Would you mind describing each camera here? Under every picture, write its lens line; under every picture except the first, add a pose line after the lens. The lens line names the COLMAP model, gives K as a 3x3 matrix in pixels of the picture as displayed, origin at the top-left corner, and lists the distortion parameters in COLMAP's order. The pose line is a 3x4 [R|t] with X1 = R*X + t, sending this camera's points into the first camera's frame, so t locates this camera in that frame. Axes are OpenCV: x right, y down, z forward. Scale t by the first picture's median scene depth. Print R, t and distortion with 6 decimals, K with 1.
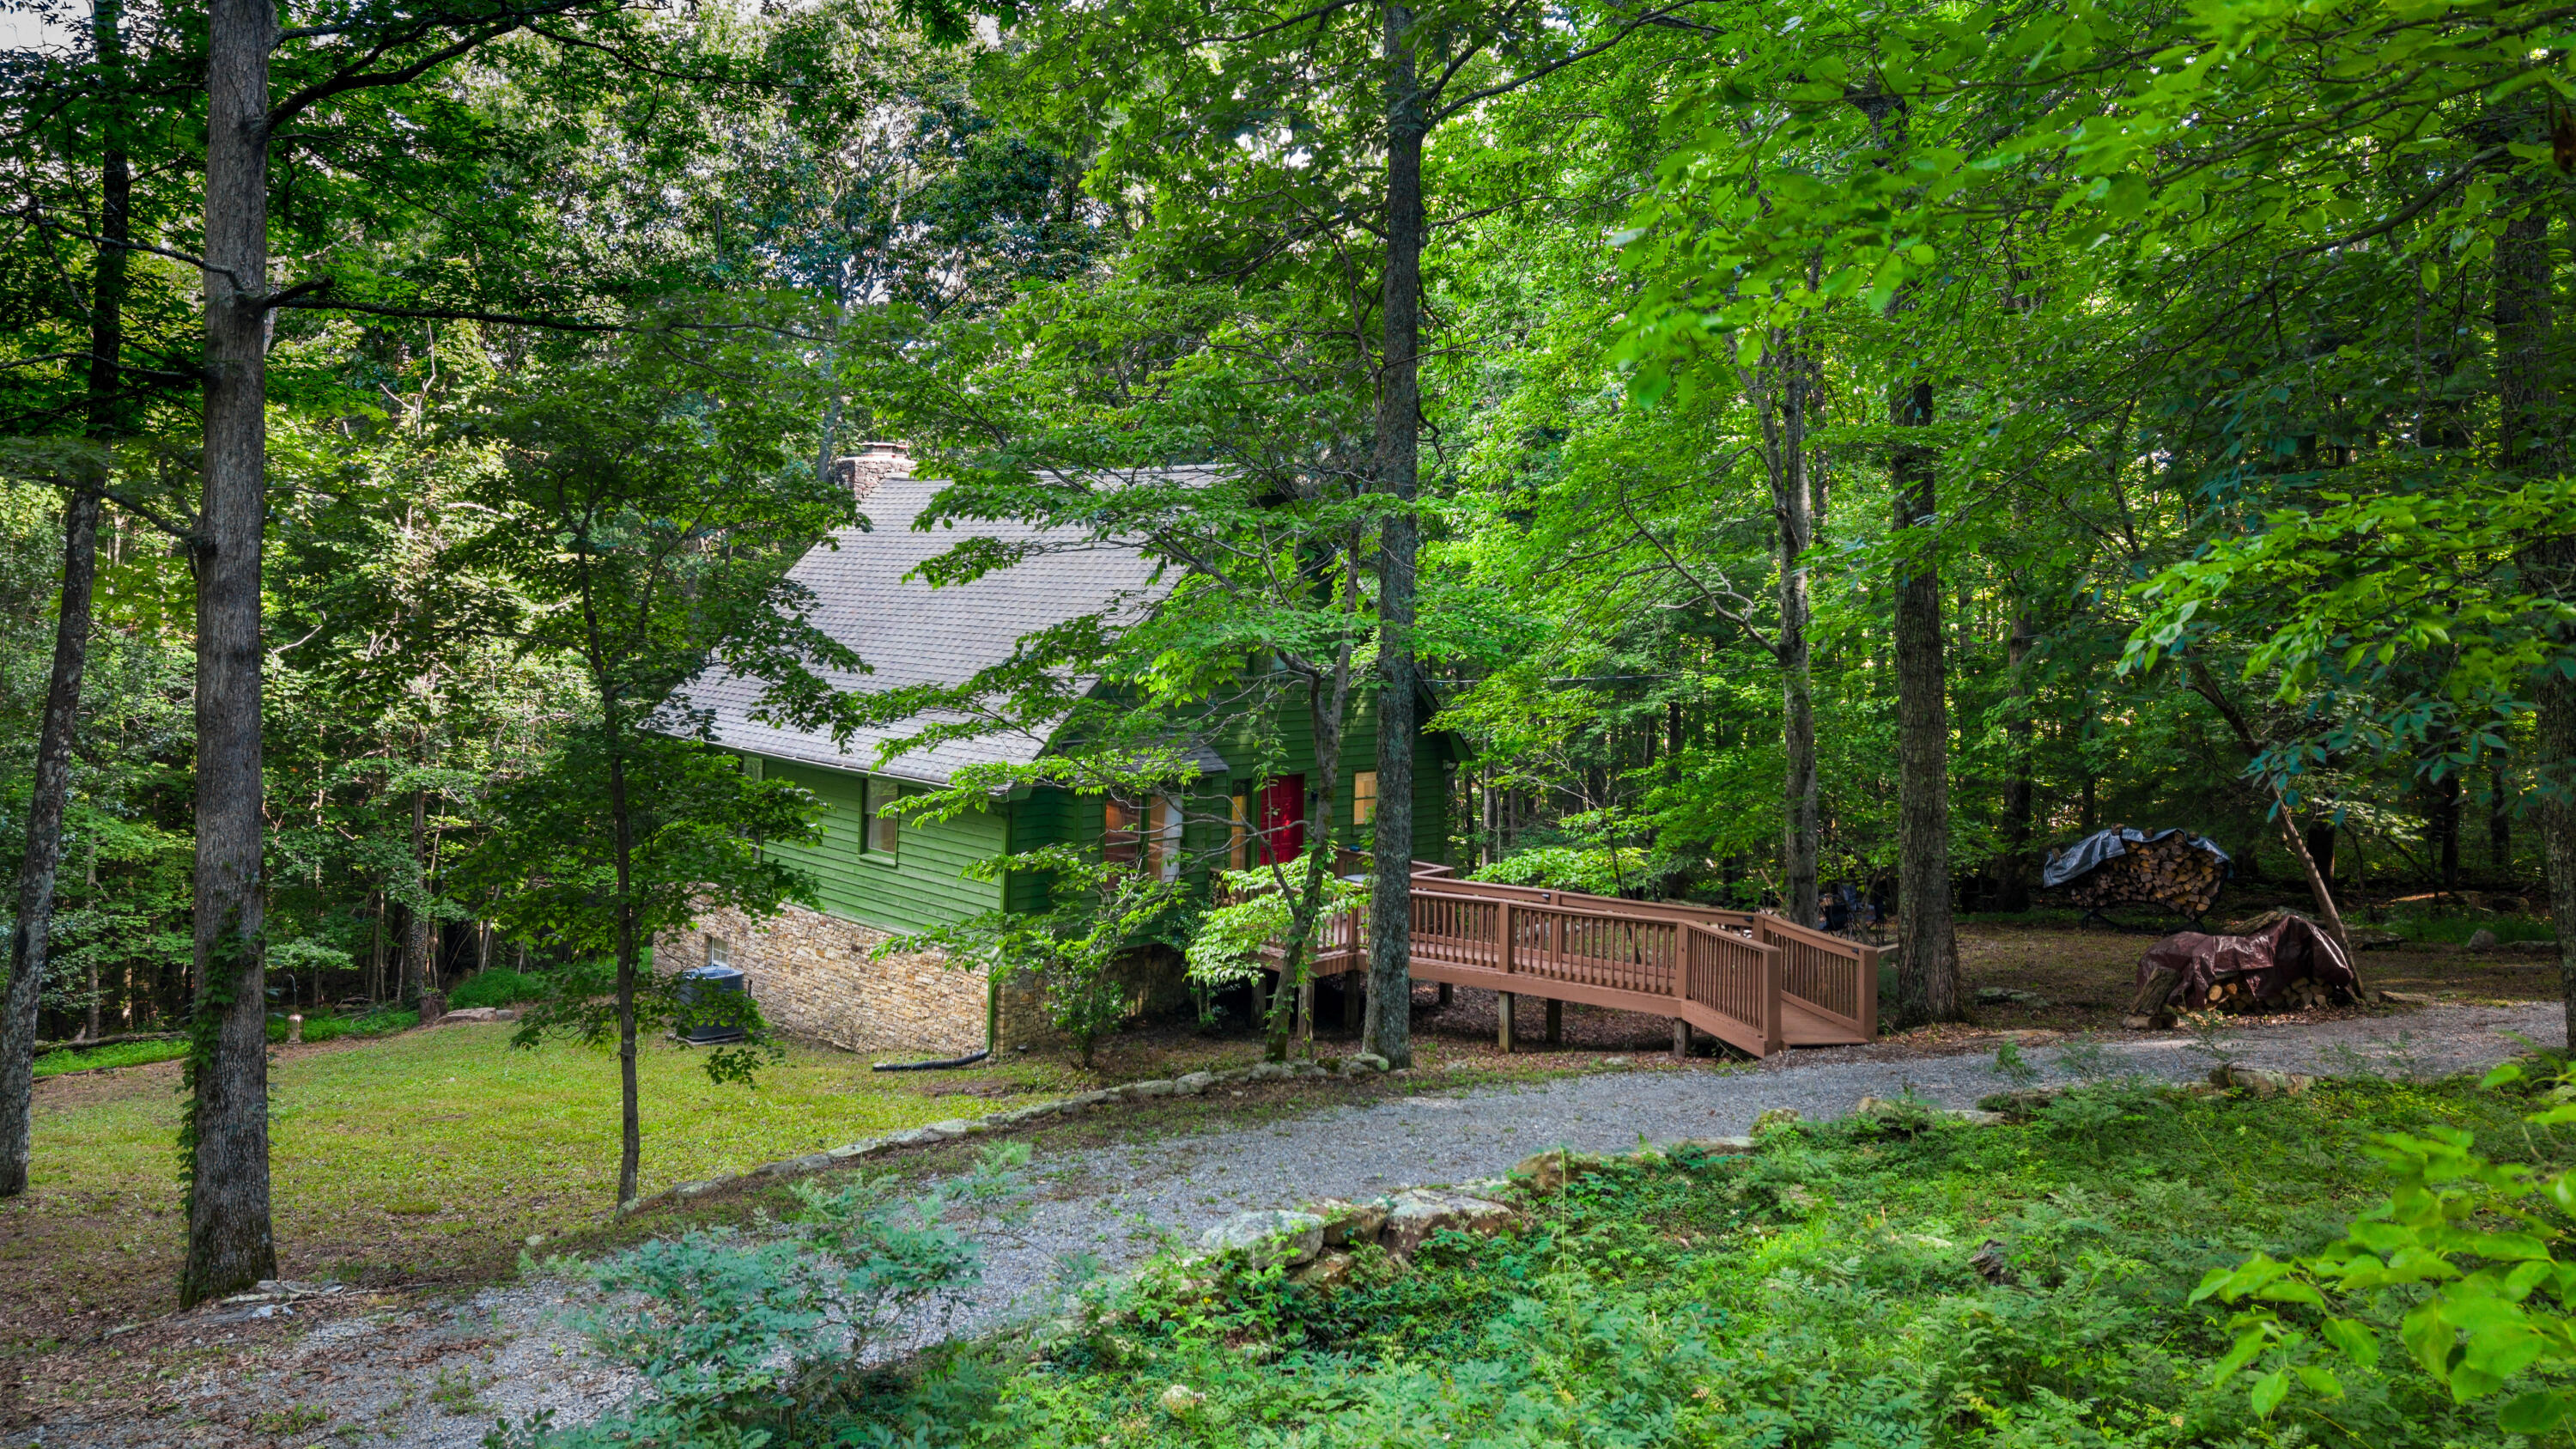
lens RADIAL K [[1726.5, 0, 1273.9], [0, 1726.5, 713.5], [0, 0, 1]] dist [-0.003531, -0.000983]
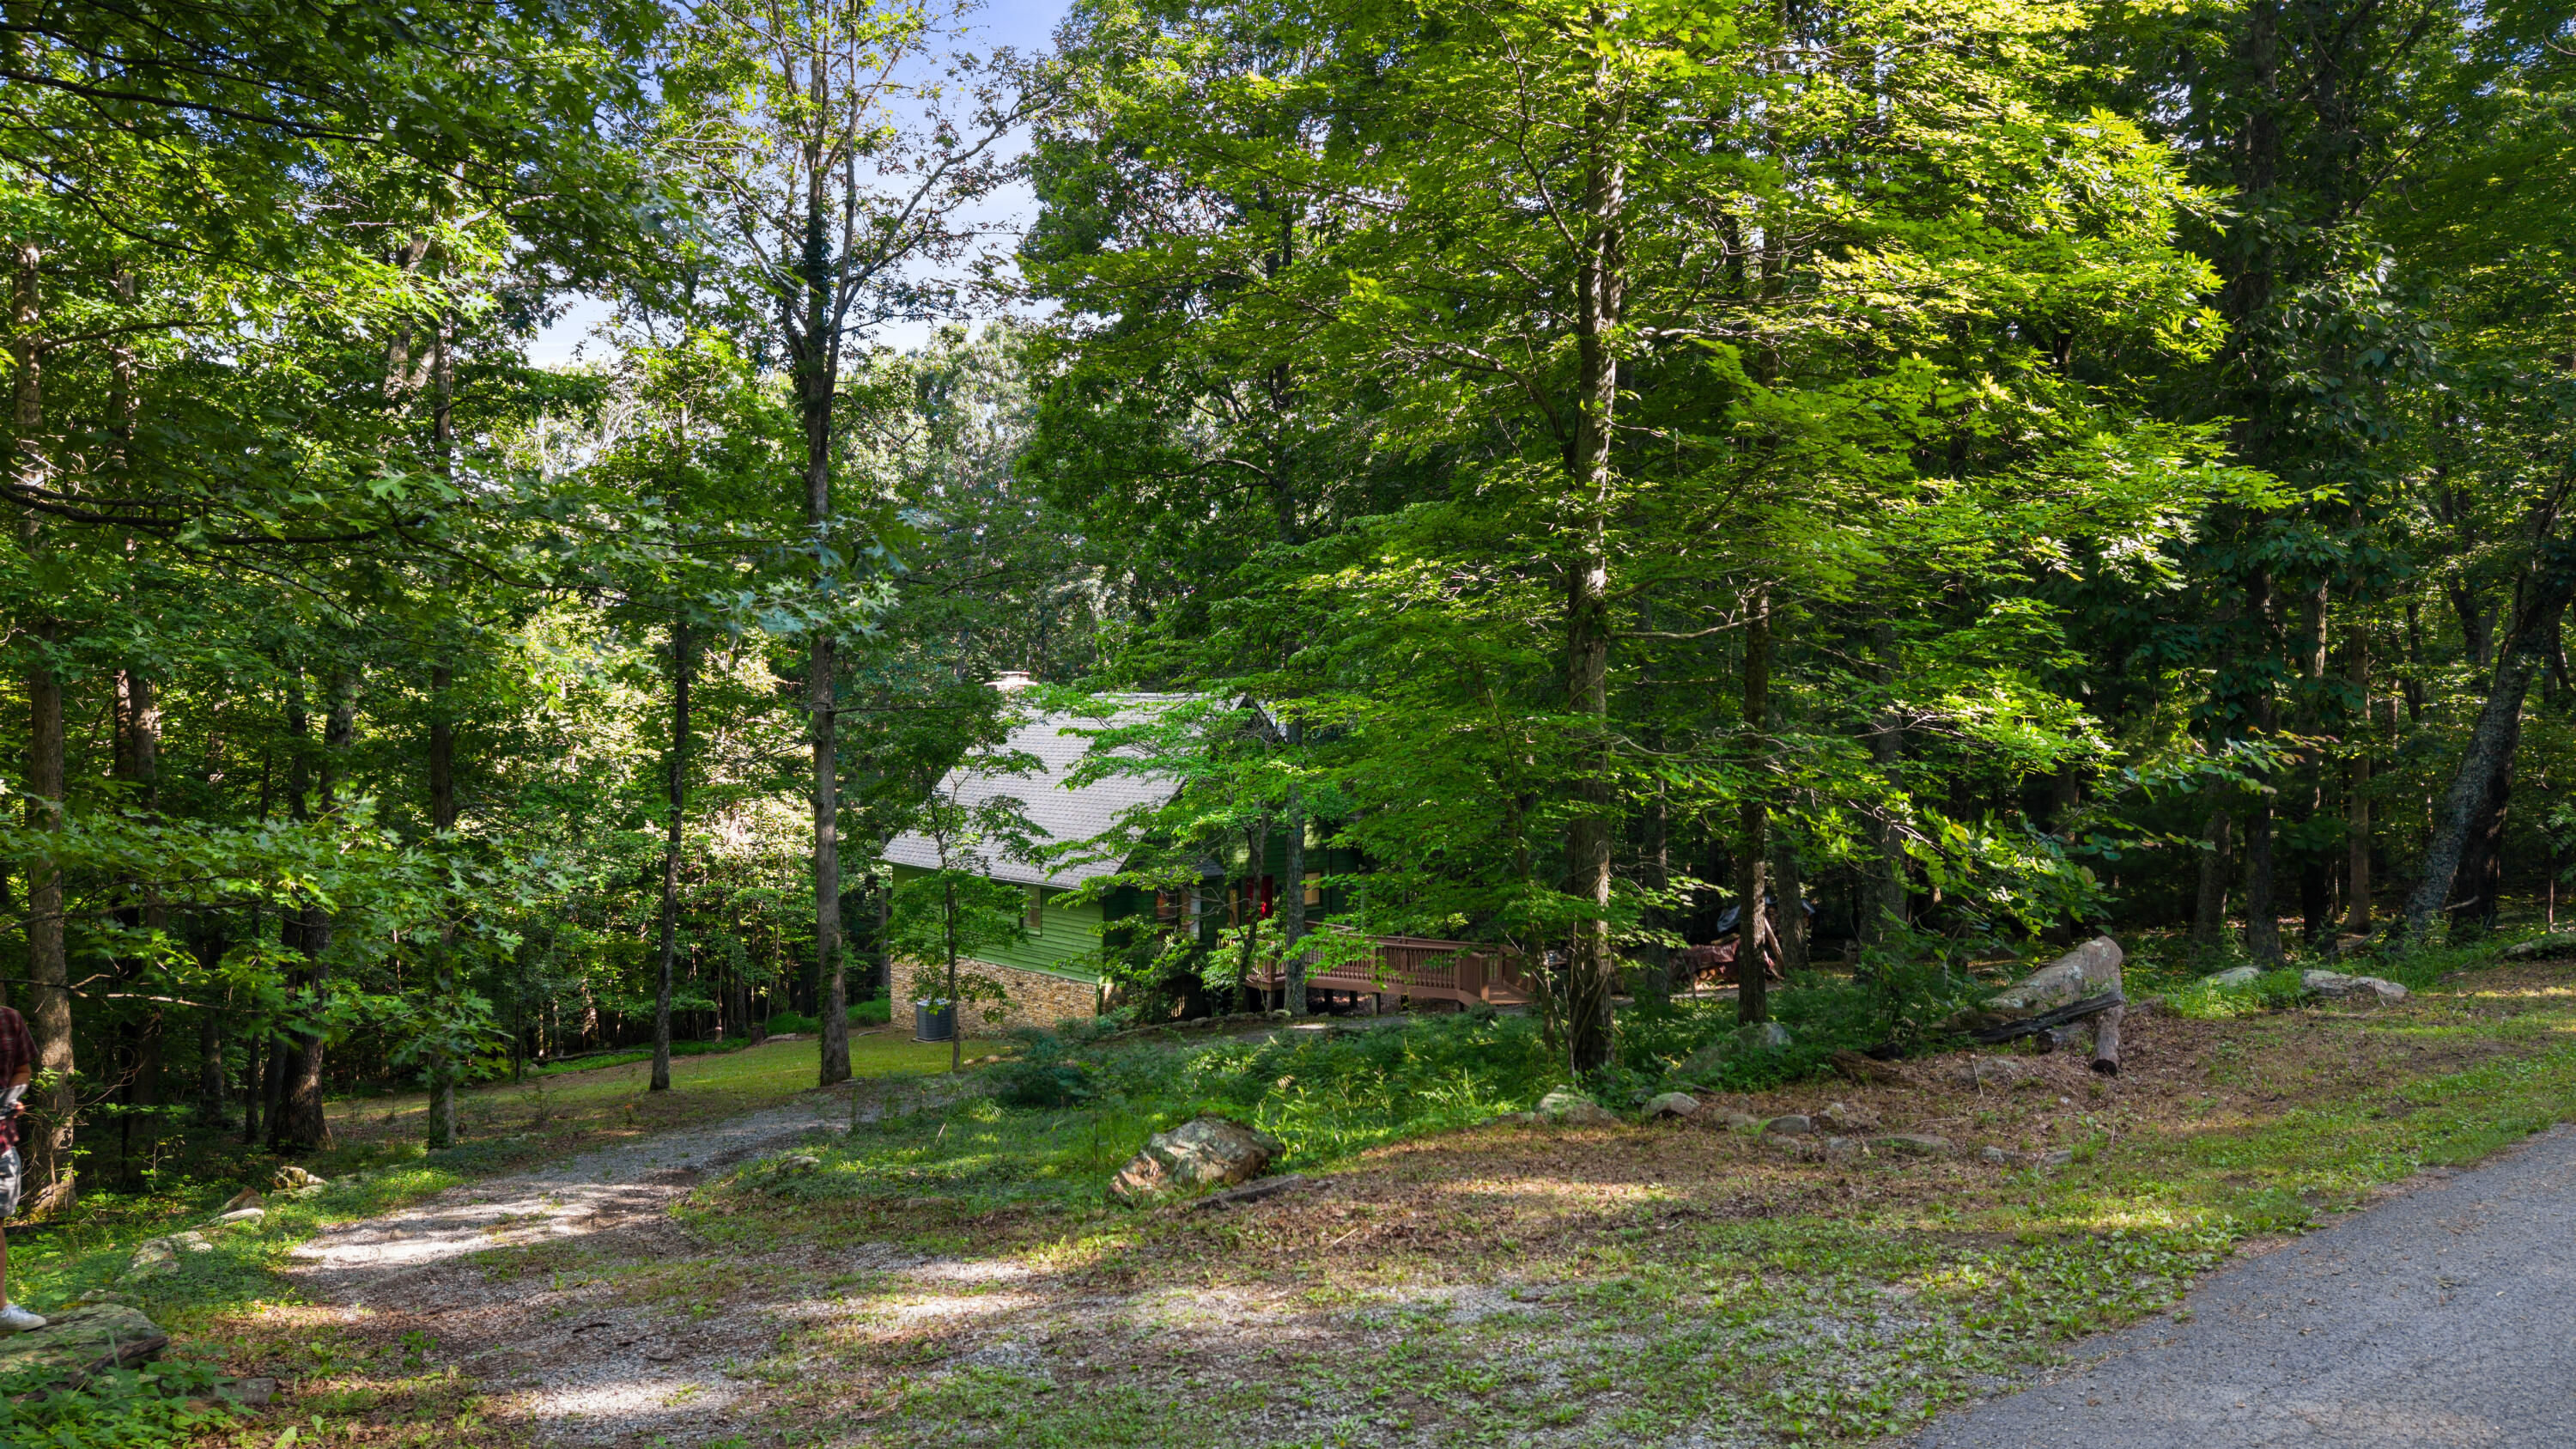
lens RADIAL K [[1765.3, 0, 1288.0], [0, 1765.3, 731.1], [0, 0, 1]] dist [0.036132, -0.067350]
pose [[0.999112, -0.031630, -0.027825, 0.113331], [0.030177, 0.998233, -0.051194, -0.026129], [0.029395, 0.050309, 0.998301, -1.001744]]
